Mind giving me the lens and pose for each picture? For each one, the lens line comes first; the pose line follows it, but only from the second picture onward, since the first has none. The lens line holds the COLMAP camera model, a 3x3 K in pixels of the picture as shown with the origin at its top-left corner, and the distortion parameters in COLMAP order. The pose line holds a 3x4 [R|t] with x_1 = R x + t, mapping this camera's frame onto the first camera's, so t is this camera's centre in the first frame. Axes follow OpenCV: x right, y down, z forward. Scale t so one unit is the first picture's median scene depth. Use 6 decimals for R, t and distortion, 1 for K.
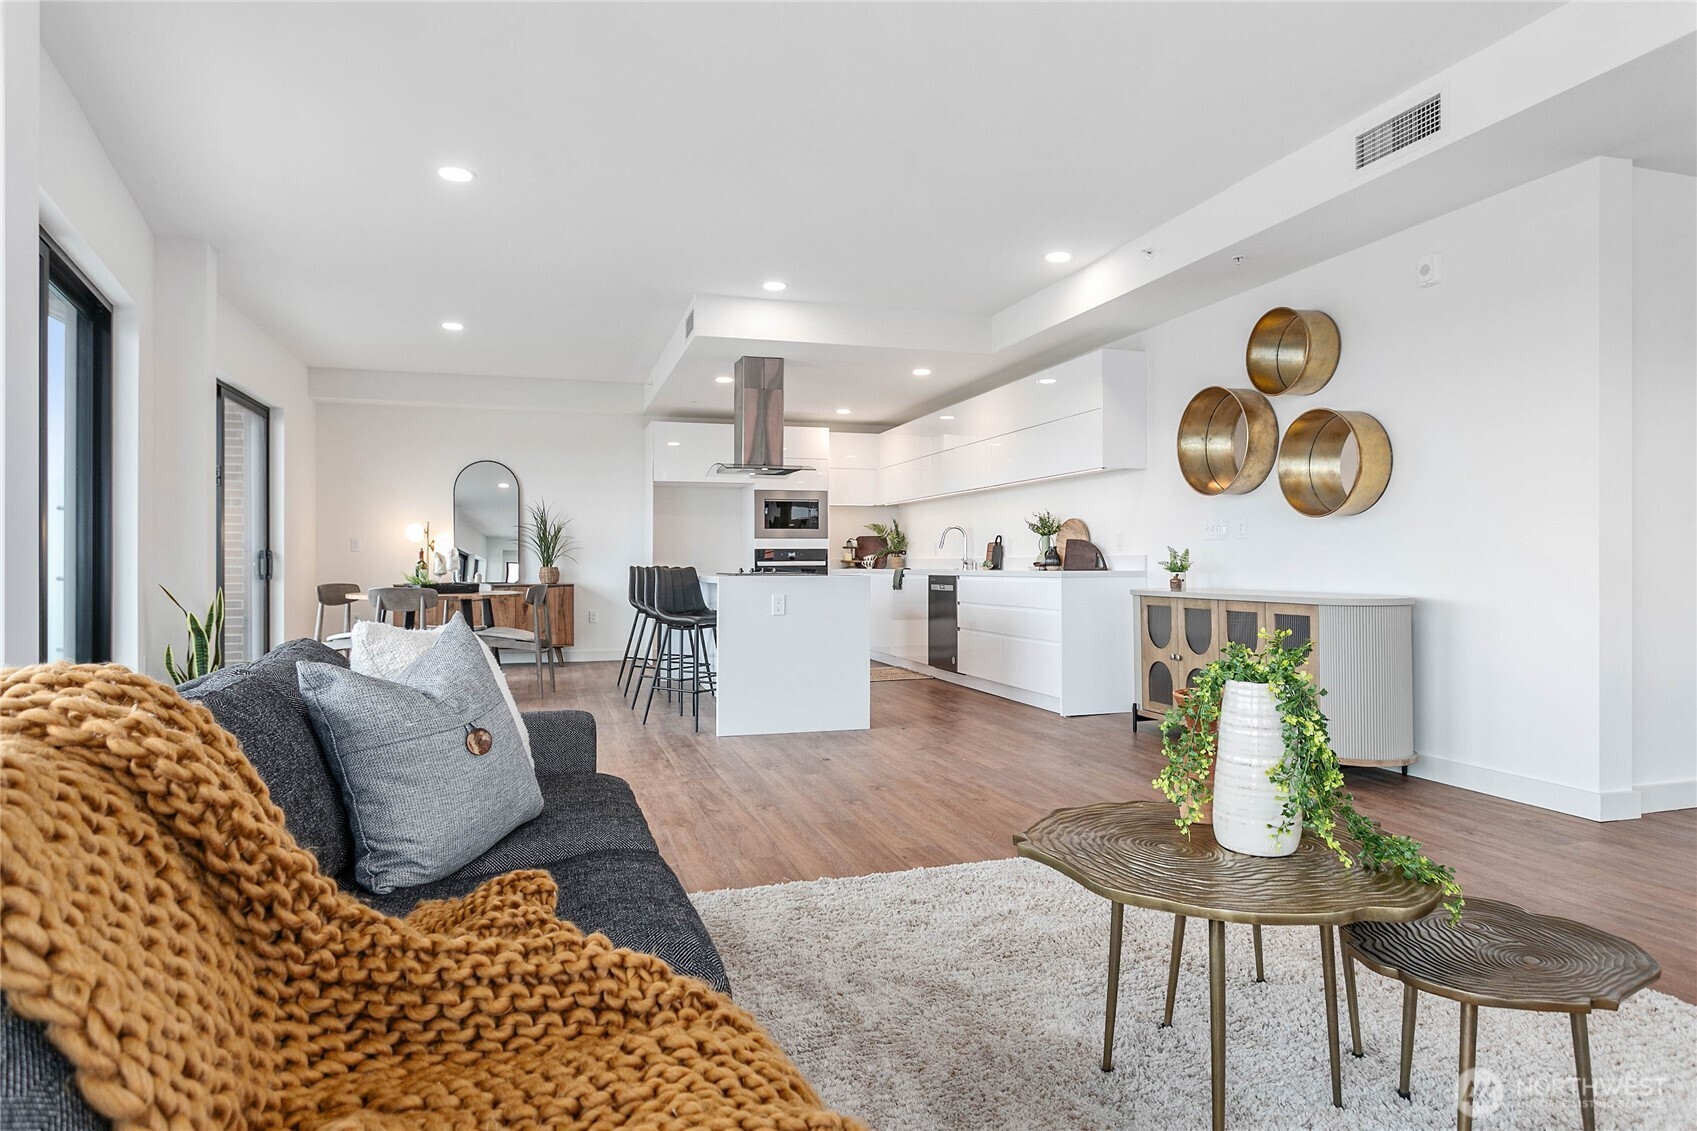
lens RADIAL K [[981.0, 0, 848.1], [0, 981.0, 557.3], [0, 0, 1]] dist [-0.010994, 0.011736]
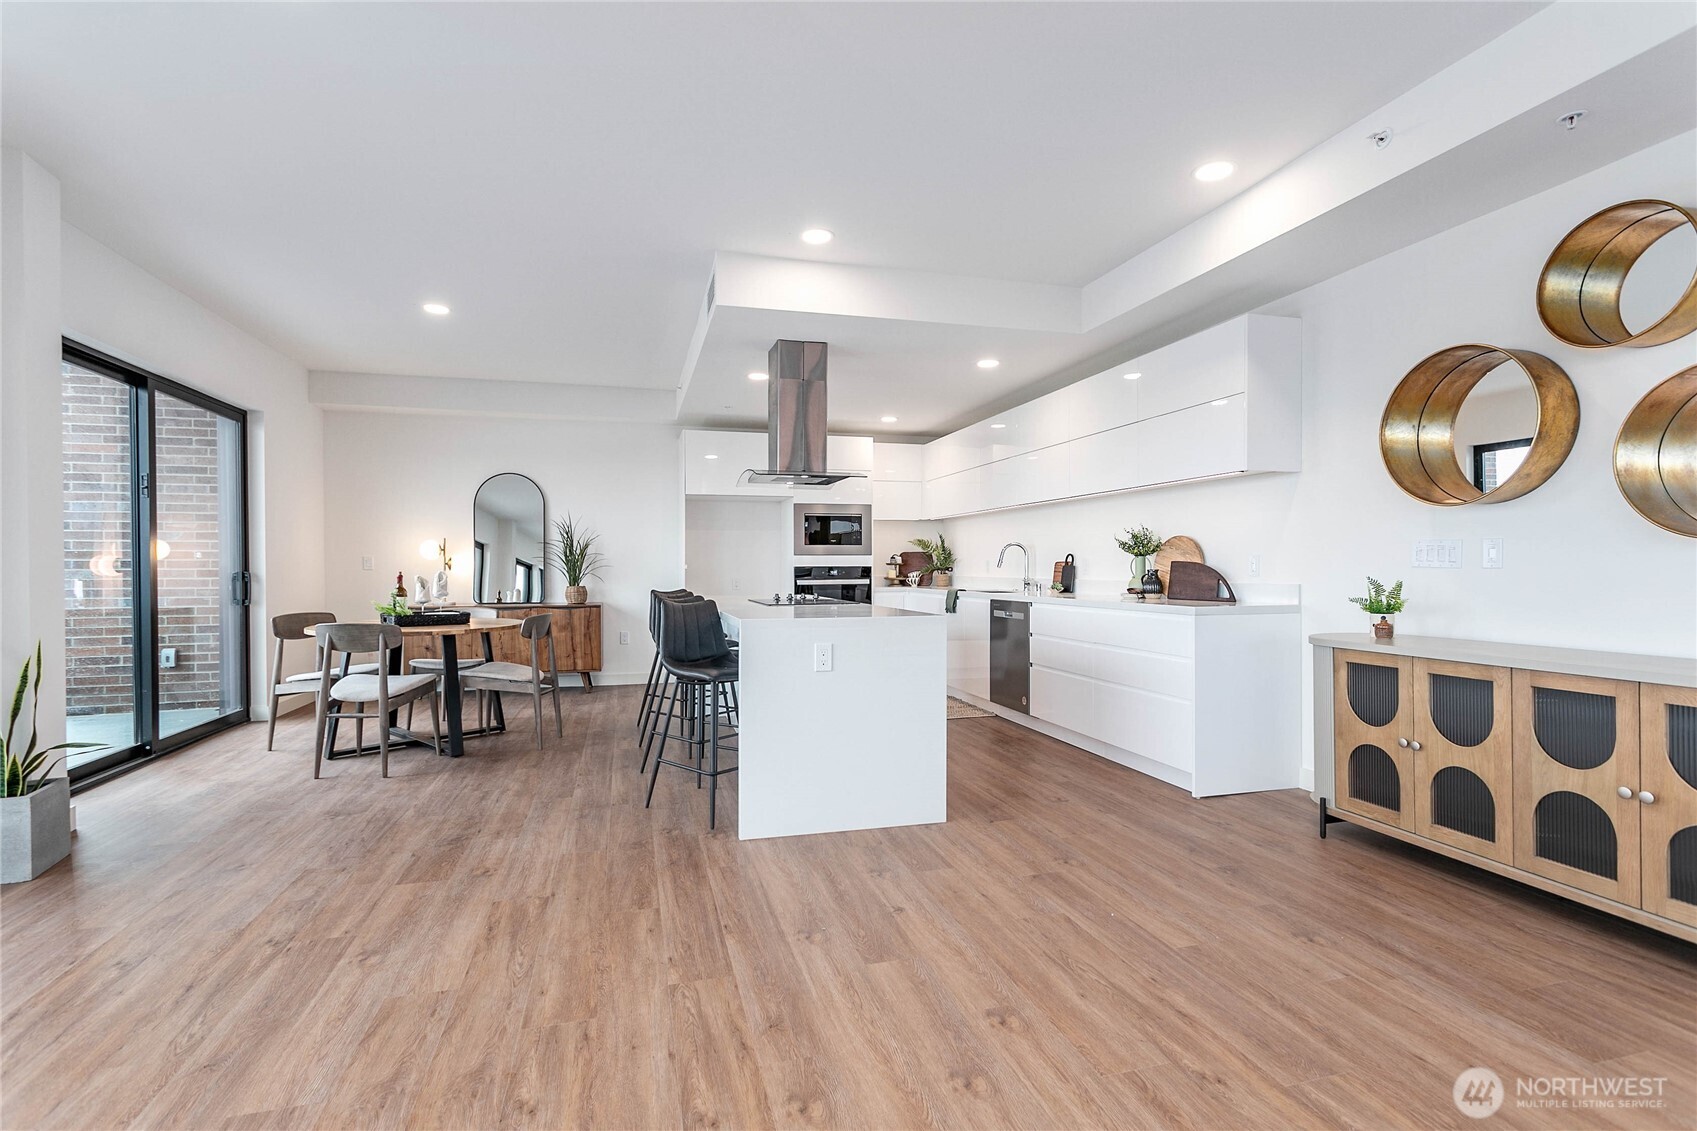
lens RADIAL K [[806.8, 0, 847.4], [0, 806.8, 569.3], [0, 0, 1]] dist [0.002810, 0.002073]
pose [[0.999485, 0.000228, -0.032102, -0.031034], [0.000059, 0.999960, 0.008927, -0.020443], [0.032103, -0.008924, 0.999445, 0.370008]]
